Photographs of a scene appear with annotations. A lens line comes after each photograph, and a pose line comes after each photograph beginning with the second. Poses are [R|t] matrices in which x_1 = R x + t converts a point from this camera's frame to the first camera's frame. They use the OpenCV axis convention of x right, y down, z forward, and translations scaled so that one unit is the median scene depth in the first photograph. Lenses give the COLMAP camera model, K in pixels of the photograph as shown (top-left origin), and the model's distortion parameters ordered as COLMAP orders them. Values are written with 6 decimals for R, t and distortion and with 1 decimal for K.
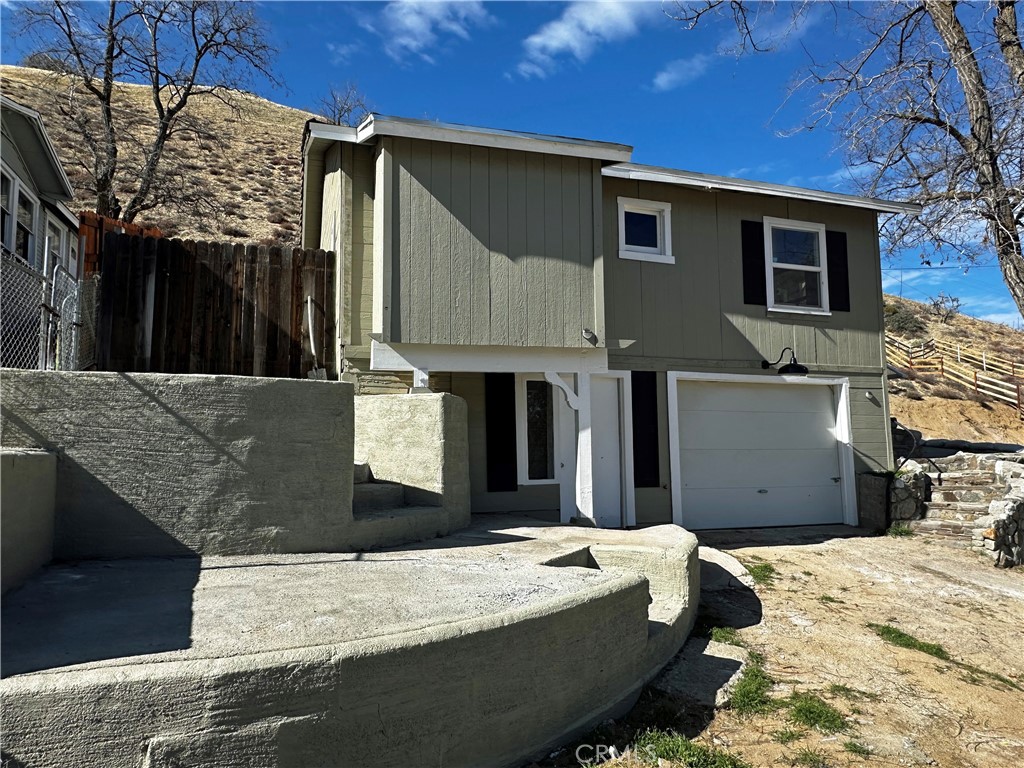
lens RADIAL K [[648.0, 0, 512.0], [0, 648.0, 384.0], [0, 0, 1]] dist [-0.001808, 0.003862]
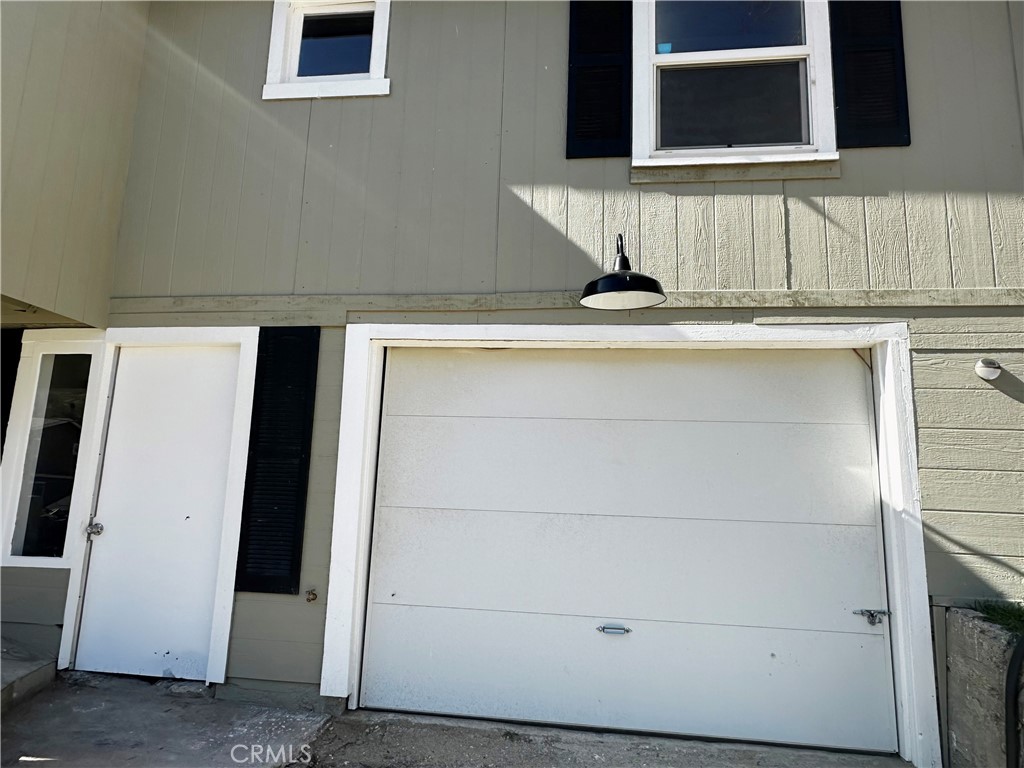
lens RADIAL K [[648.0, 0, 512.0], [0, 648.0, 384.0], [0, 0, 1]] dist [-0.001808, 0.003862]
pose [[0.901478, -0.041132, -0.430866, 0.488563], [0.005807, 0.996534, -0.082984, 0.052857], [0.432786, 0.072306, 0.898592, 0.608331]]
